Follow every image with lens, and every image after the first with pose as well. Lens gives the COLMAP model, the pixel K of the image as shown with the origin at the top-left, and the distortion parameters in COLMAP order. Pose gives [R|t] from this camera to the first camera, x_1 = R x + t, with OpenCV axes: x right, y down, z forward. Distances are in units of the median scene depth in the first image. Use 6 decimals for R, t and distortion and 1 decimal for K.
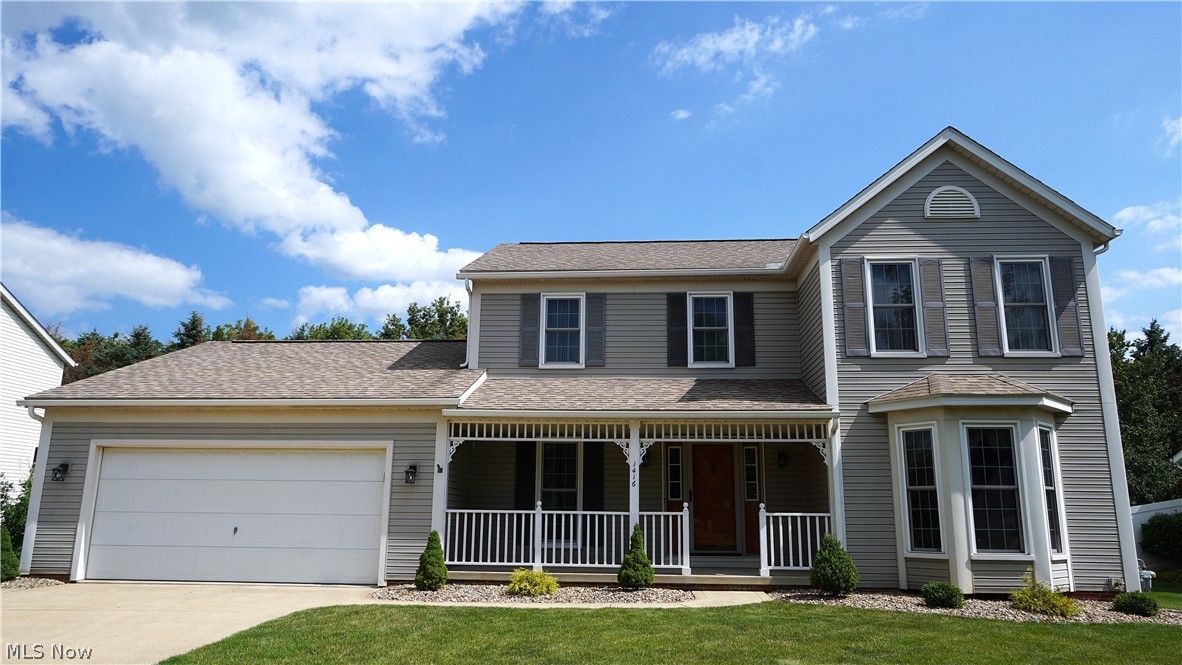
lens RADIAL K [[744.0, 0, 595.3], [0, 744.0, 355.6], [0, 0, 1]] dist [-0.007771, 0.001077]
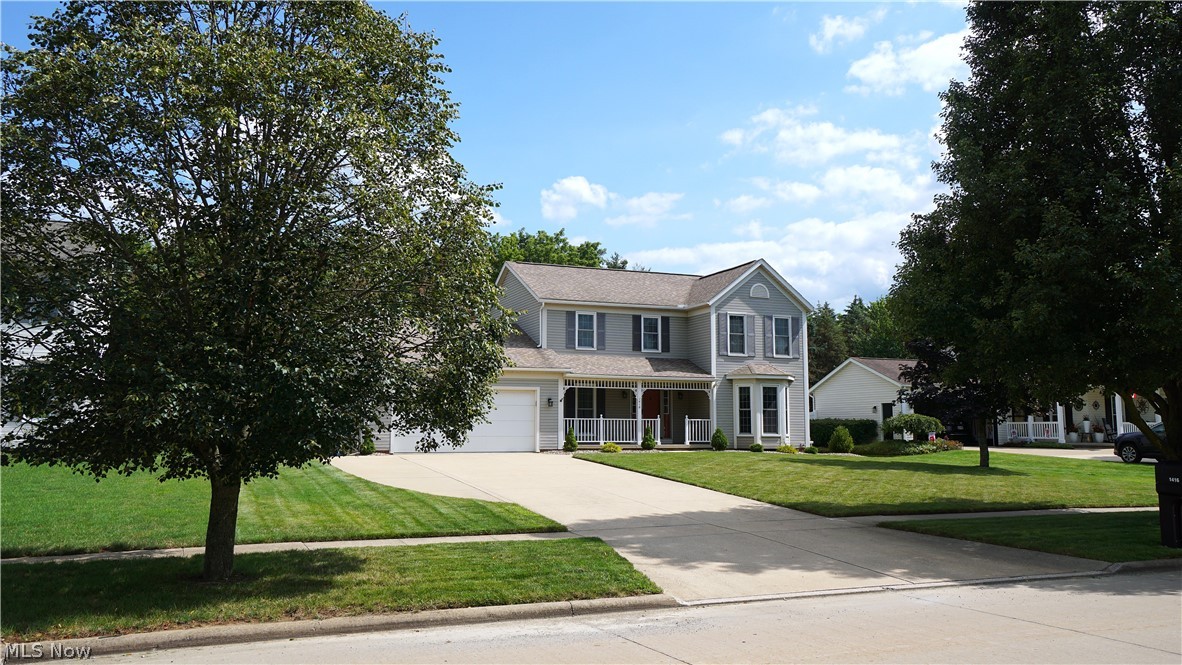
lens RADIAL K [[994.8, 0, 590.1], [0, 994.8, 297.4], [0, 0, 1]] dist [0.036558, -0.001822]
pose [[0.892913, 0.052769, 0.447125, -1.466917], [-0.084513, 0.995099, 0.051333, -0.310183], [-0.442225, -0.083624, 0.892997, -1.653417]]
